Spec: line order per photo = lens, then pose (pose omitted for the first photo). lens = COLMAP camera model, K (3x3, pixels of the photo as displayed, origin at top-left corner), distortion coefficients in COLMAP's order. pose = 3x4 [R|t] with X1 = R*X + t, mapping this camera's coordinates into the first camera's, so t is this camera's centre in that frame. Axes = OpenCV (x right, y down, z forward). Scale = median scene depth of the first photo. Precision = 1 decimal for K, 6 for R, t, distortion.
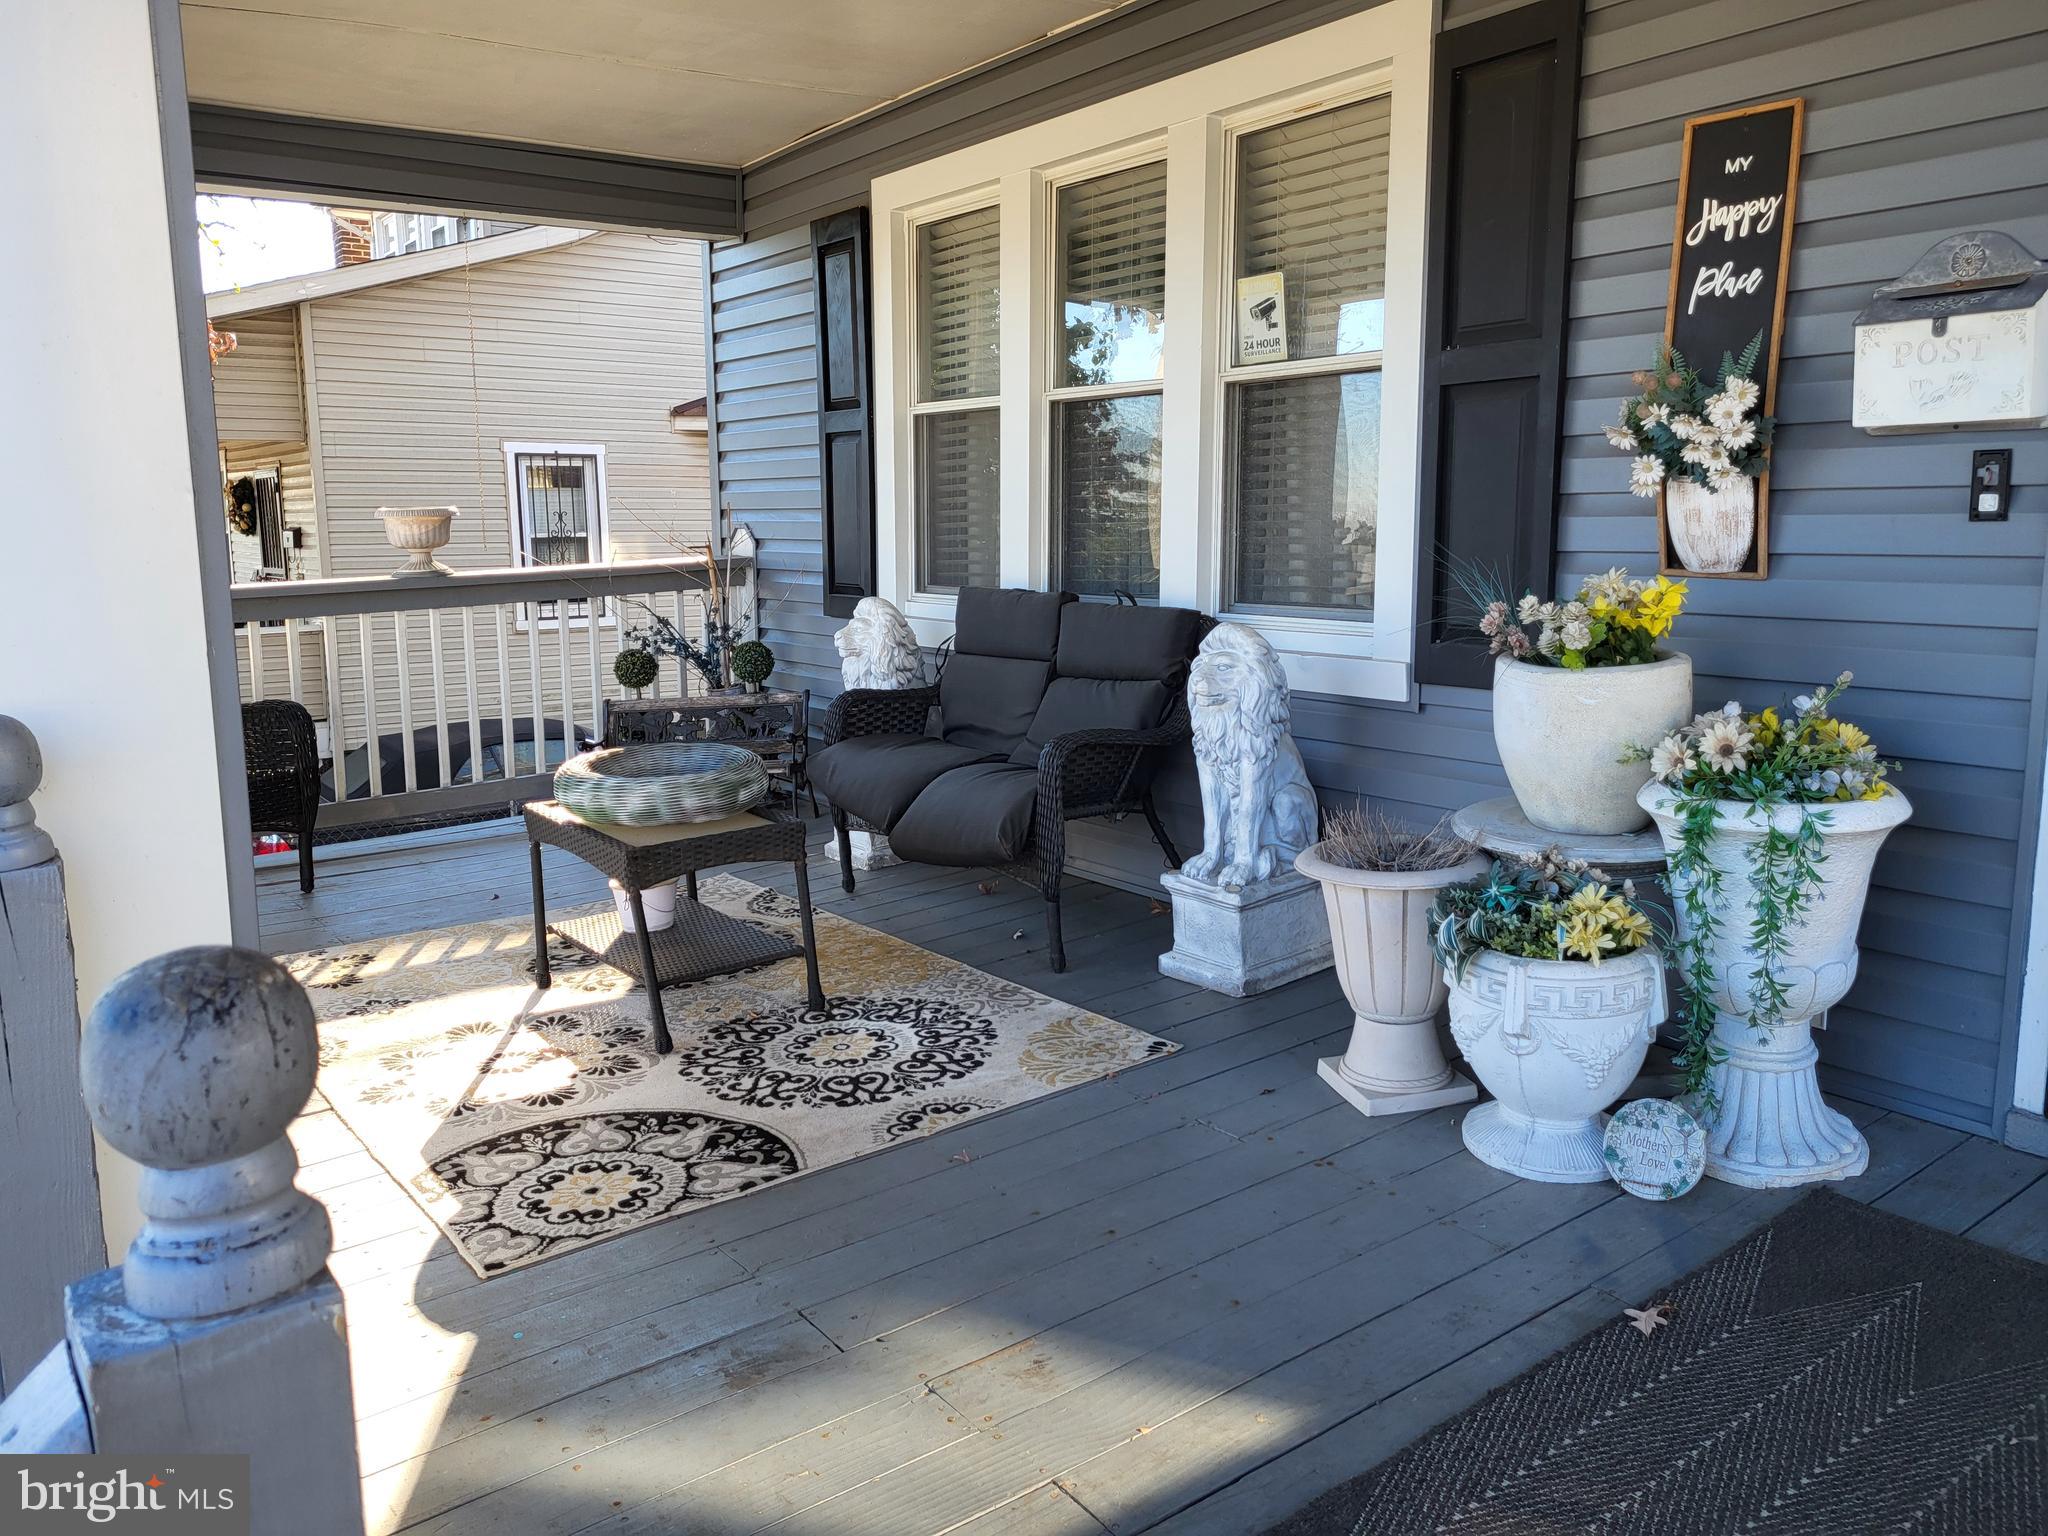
lens RADIAL K [[1525.8, 0, 1026.0], [0, 1525.8, 763.2], [0, 0, 1]] dist [0.026538, -0.000621]
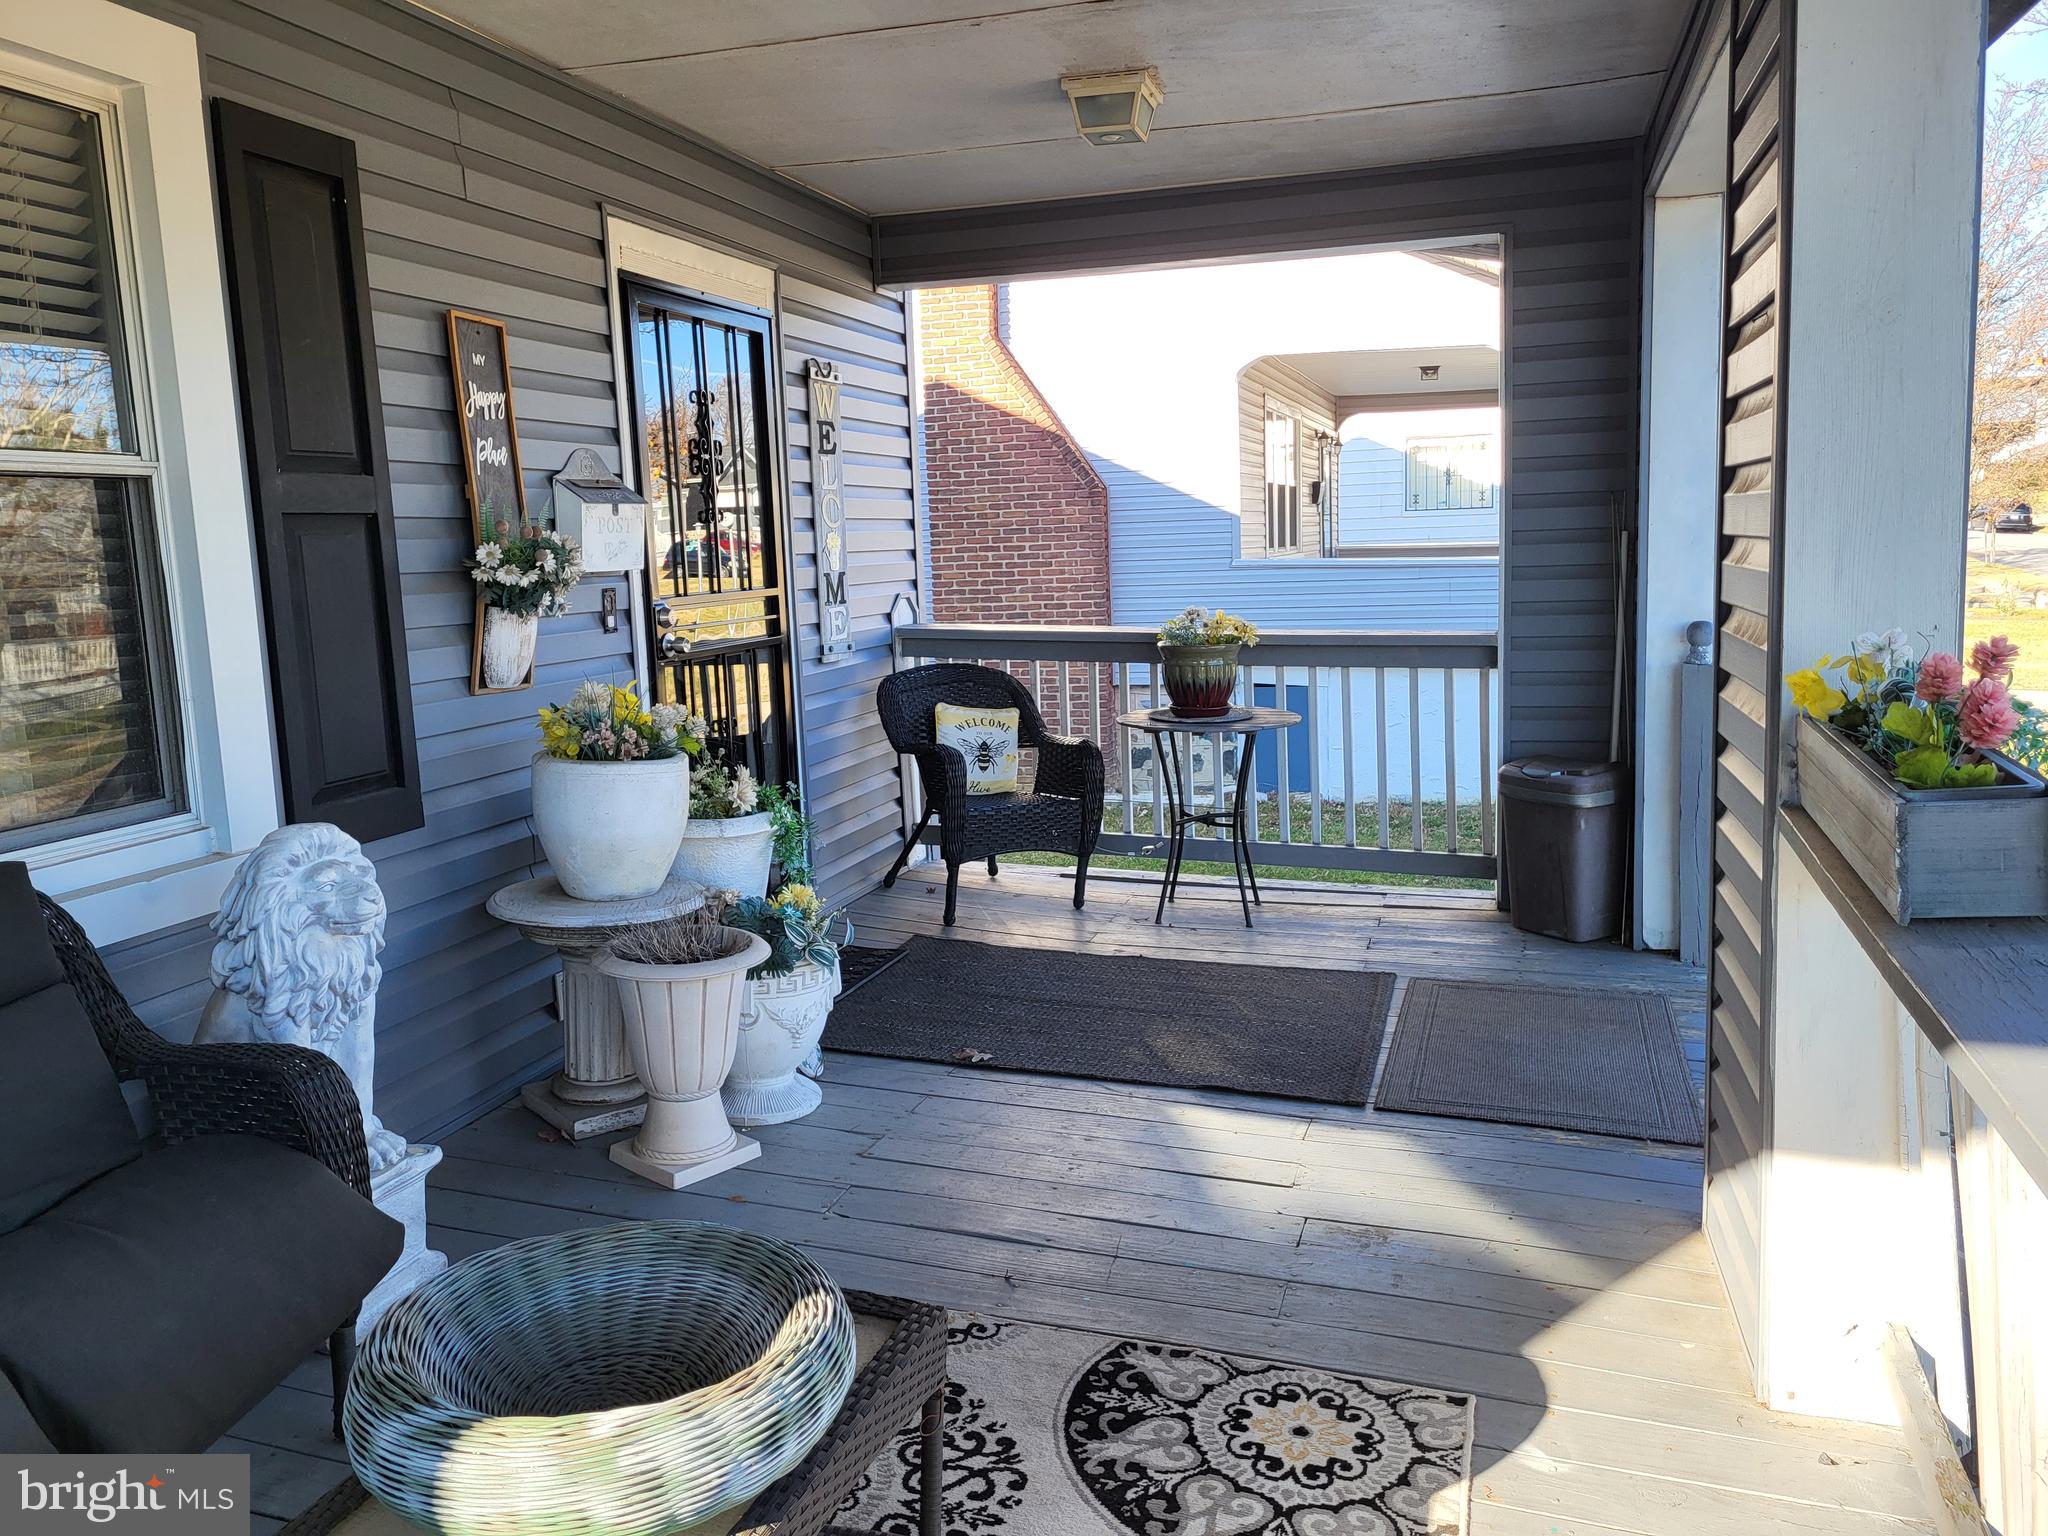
lens RADIAL K [[1525.8, 0, 1024.8], [0, 1525.8, 764.0], [0, 0, 1]] dist [0.026538, -0.000621]
pose [[-0.574804, -0.089780, 0.813351, -0.857848], [0.176224, 0.957058, 0.230183, -0.301942], [-0.799090, 0.275642, -0.534300, 1.477171]]
